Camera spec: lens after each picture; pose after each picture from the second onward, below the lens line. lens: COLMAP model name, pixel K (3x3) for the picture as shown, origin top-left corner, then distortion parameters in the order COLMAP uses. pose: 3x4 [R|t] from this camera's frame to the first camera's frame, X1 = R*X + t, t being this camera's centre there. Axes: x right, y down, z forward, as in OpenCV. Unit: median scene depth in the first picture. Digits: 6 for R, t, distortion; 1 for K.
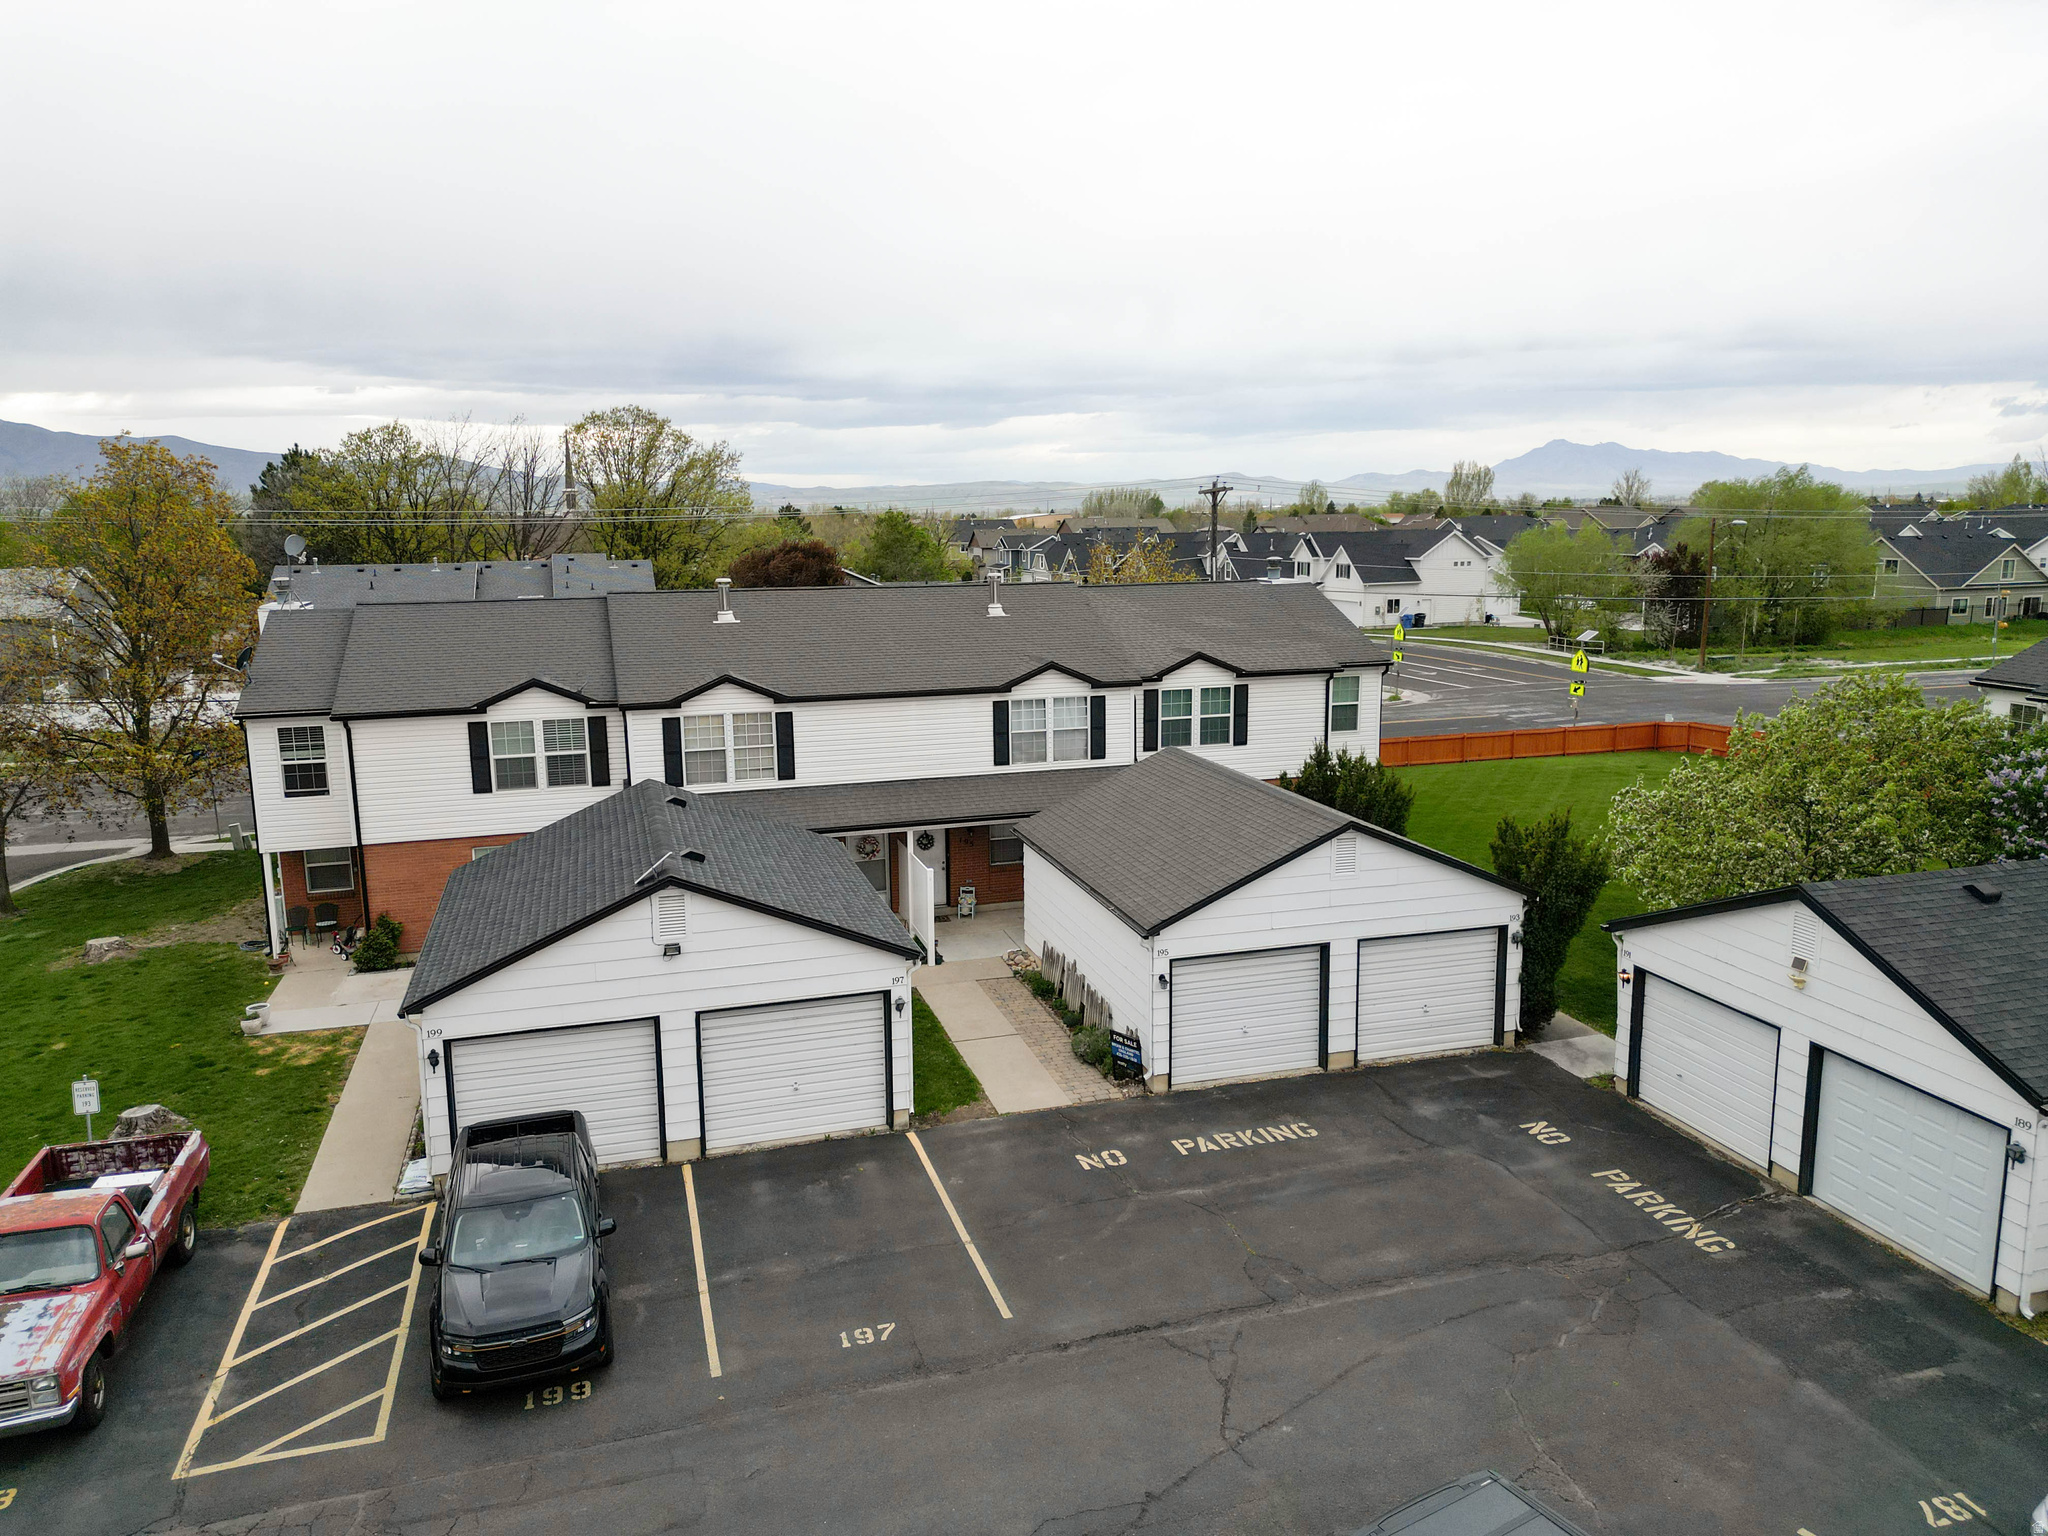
lens RADIAL K [[1428.9, 0, 1021.0], [0, 1428.9, 758.7], [0, 0, 1]] dist [0.091981, -0.096887]
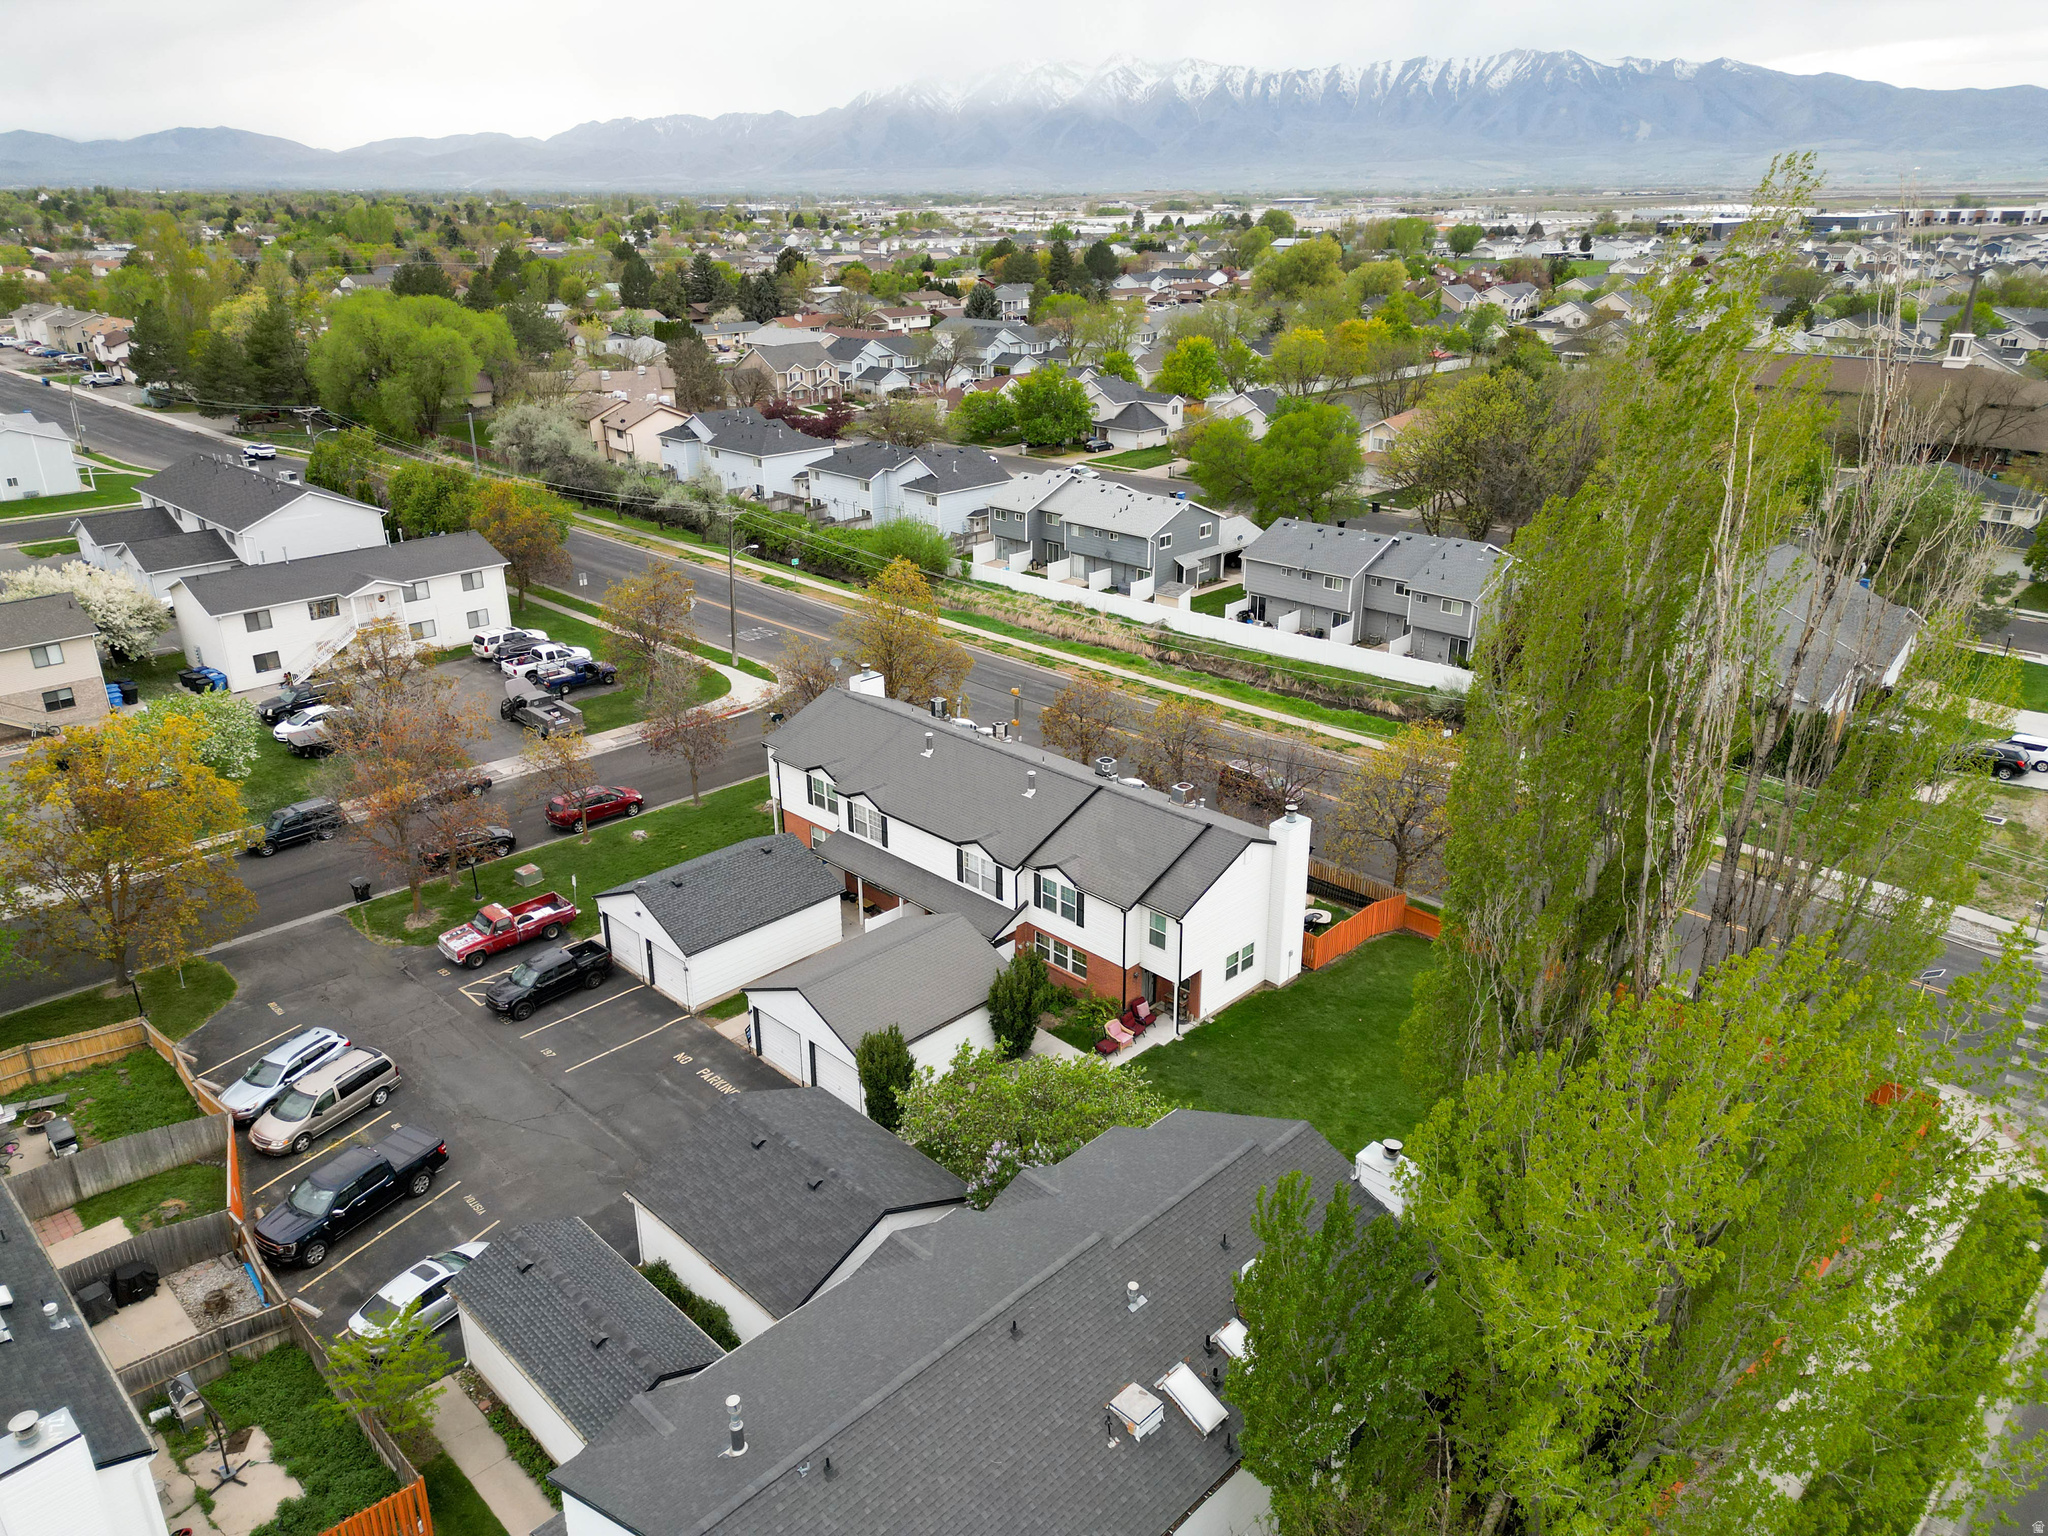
lens RADIAL K [[1403.6, 0, 1024.0], [0, 1403.6, 768.0], [0, 0, 1]] dist [0.142291, -0.156089]
pose [[0.476428, 0.337630, -0.811802, 1.868810], [-0.152537, 0.941066, 0.301872, -0.894676], [0.865880, -0.019991, 0.499852, 0.220390]]
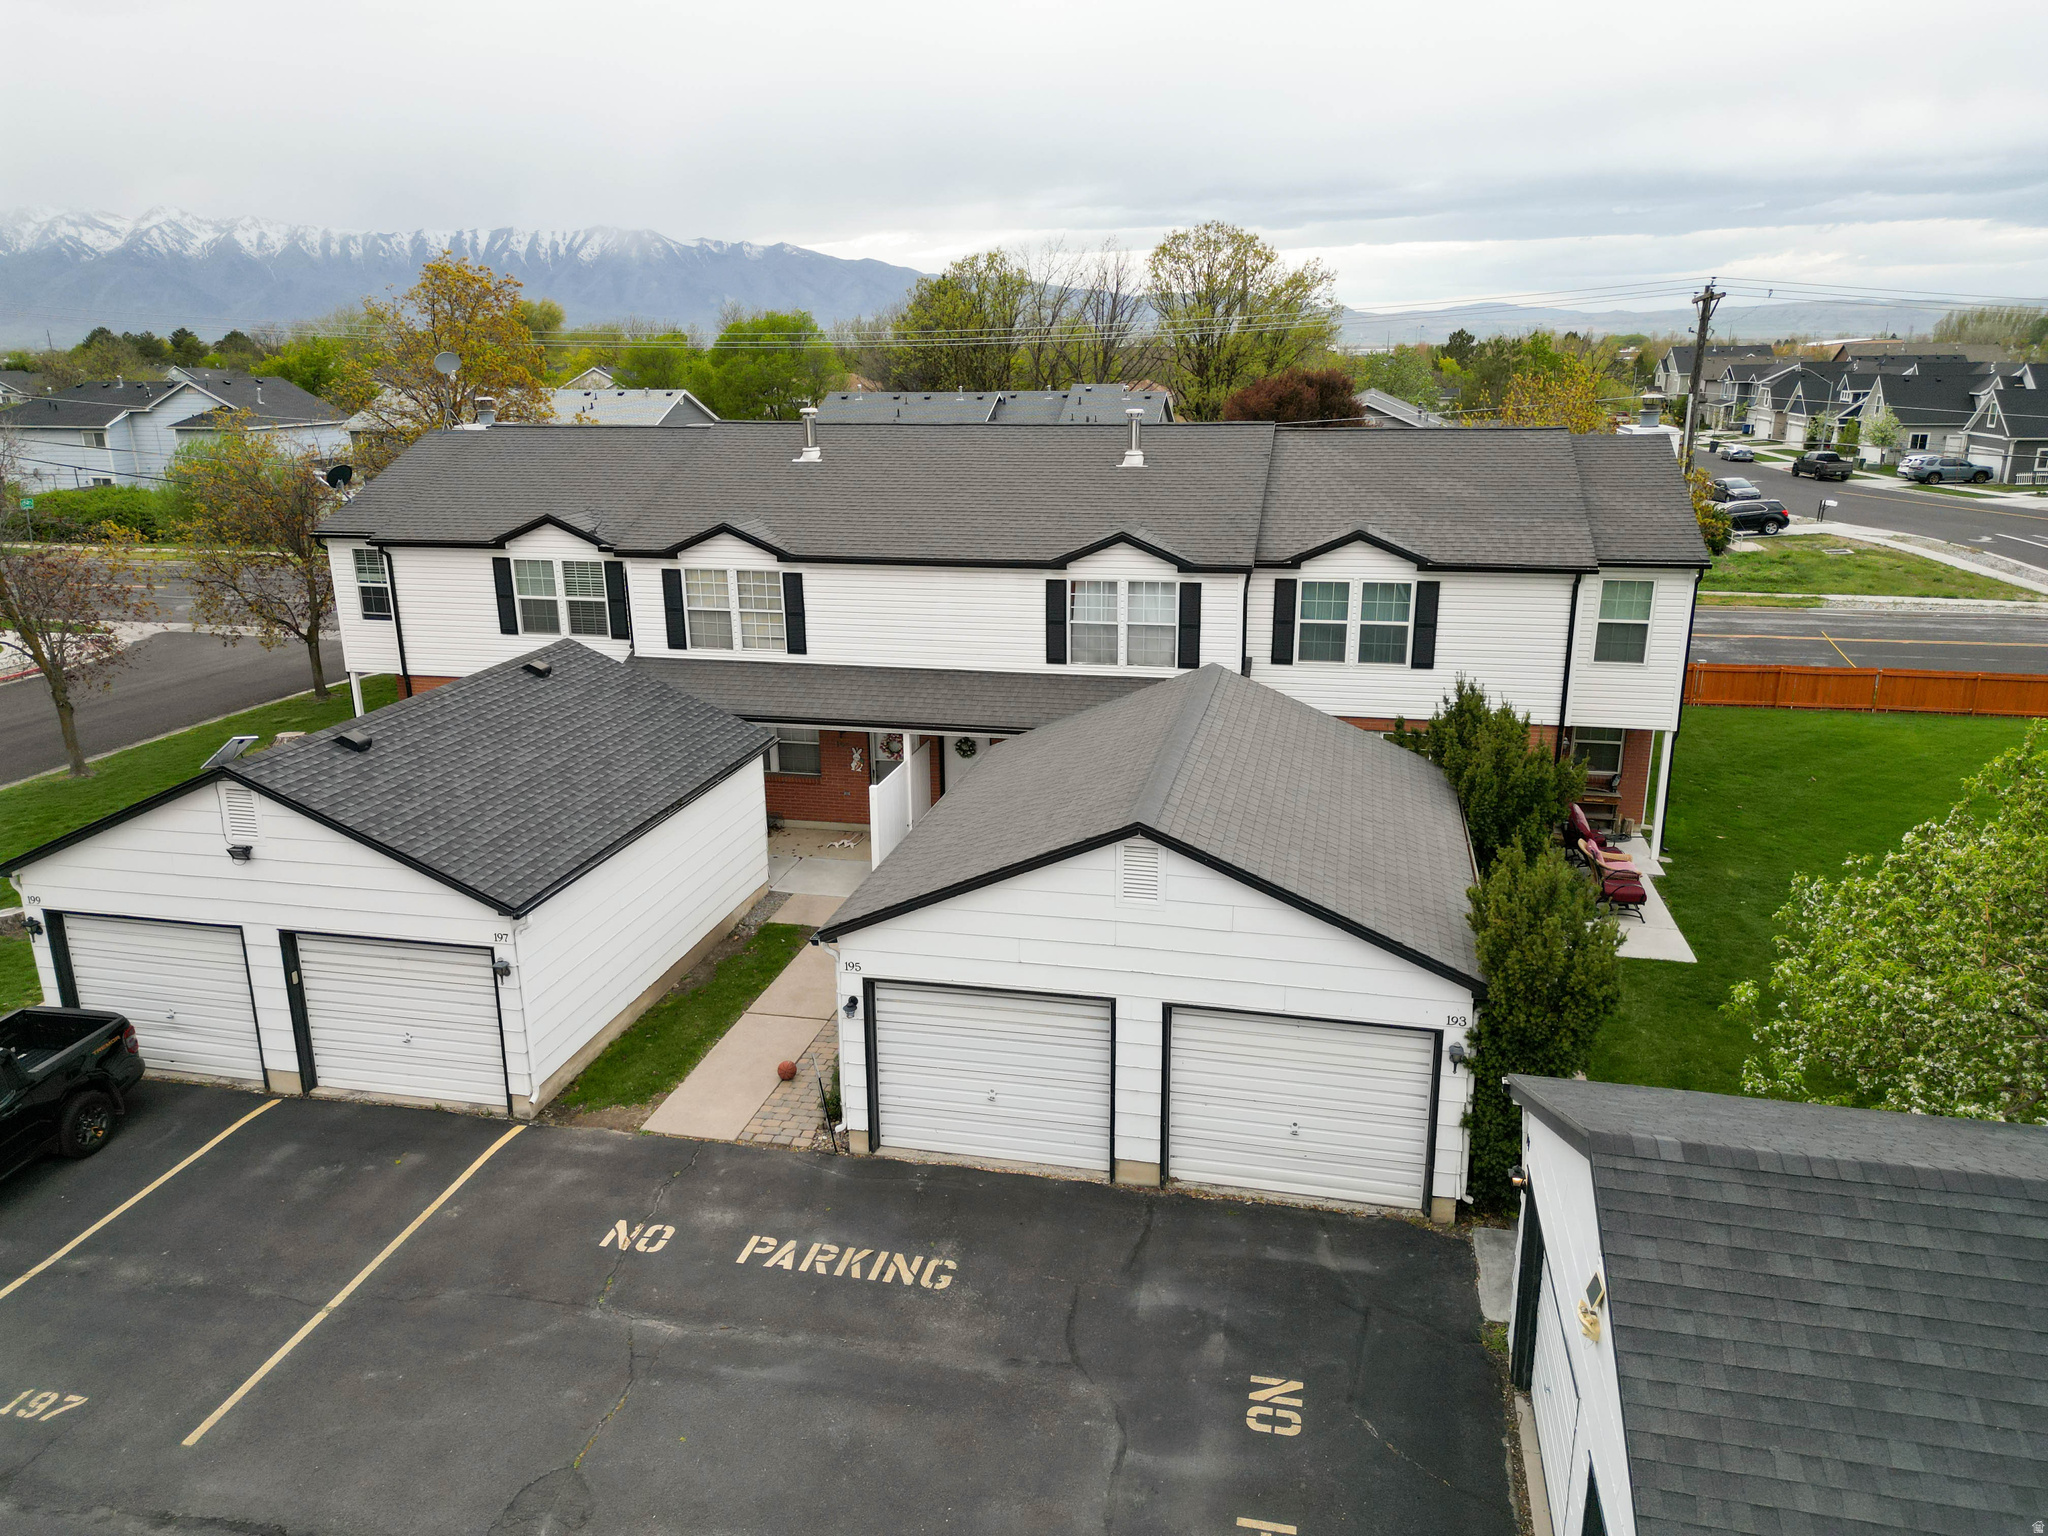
lens RADIAL K [[1428.9, 0, 1021.0], [0, 1428.9, 758.7], [0, 0, 1]] dist [0.091981, -0.096887]
pose [[0.872385, 0.138562, -0.468770, 0.441889], [-0.085792, 0.987499, 0.132232, -0.058606], [0.481233, -0.075140, 0.873366, 0.397204]]
